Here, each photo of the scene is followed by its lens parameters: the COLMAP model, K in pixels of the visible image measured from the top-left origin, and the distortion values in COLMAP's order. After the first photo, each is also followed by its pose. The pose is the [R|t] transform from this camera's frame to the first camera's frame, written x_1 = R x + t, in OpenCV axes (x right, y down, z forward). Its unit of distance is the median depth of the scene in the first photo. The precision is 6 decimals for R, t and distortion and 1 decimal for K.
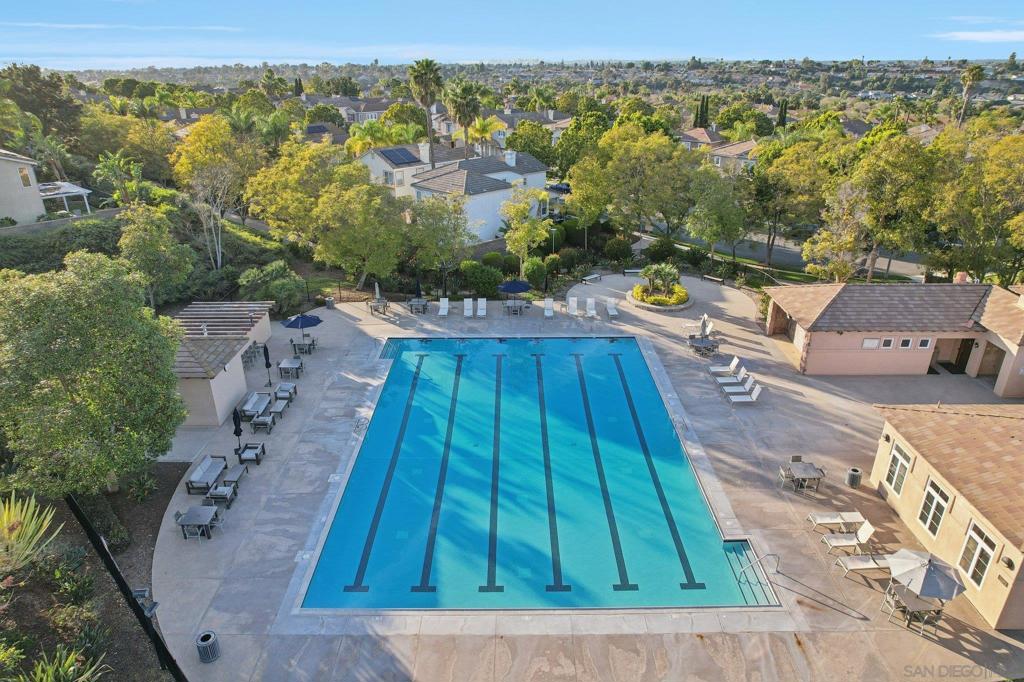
lens RADIAL K [[645.7, 0, 518.5], [0, 645.7, 357.1], [0, 0, 1]] dist [-0.066029, 0.053760]
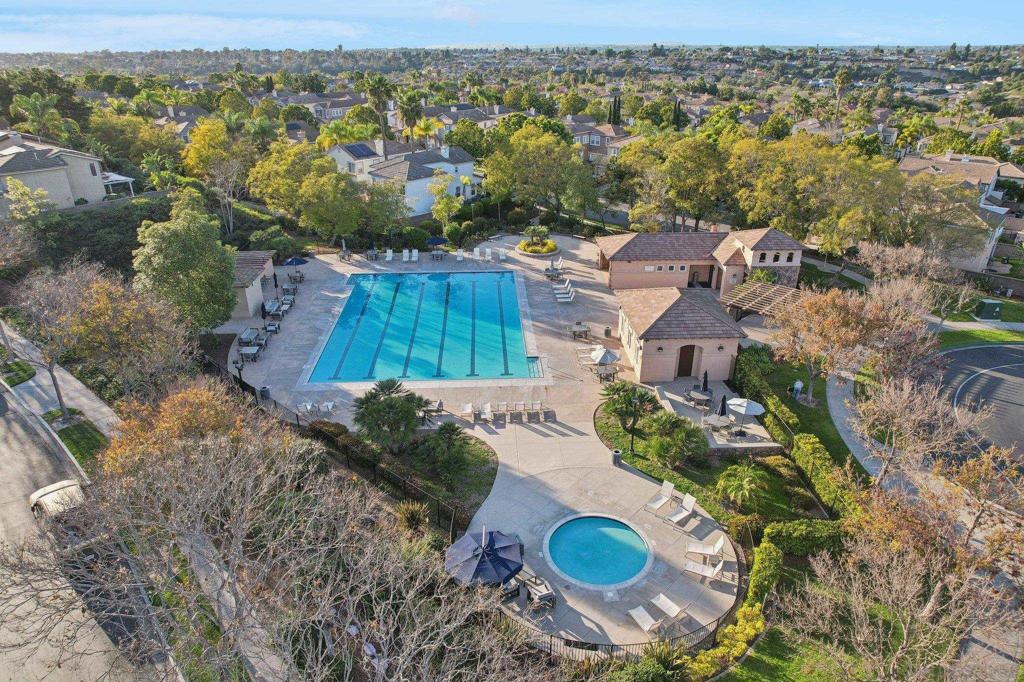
lens RADIAL K [[645.7, 0, 518.5], [0, 645.7, 357.1], [0, 0, 1]] dist [-0.066029, 0.053760]
pose [[0.998883, -0.017106, 0.044053, 0.101104], [0.016219, 0.999660, 0.020421, 0.117552], [-0.044388, -0.019683, 0.998820, -0.447806]]
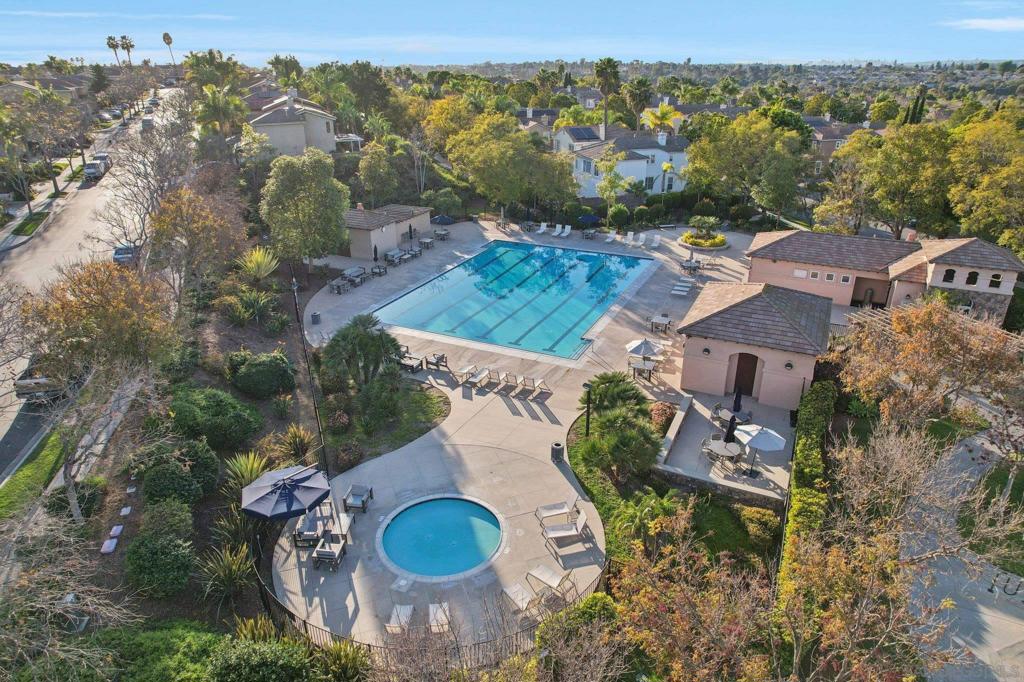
lens RADIAL K [[645.7, 0, 518.5], [0, 645.7, 357.1], [0, 0, 1]] dist [-0.066029, 0.053760]
pose [[0.903053, 0.182540, -0.388811, 0.405182], [-0.181625, 0.982576, 0.039461, 0.142469], [0.389240, 0.034982, 0.920472, -0.305142]]
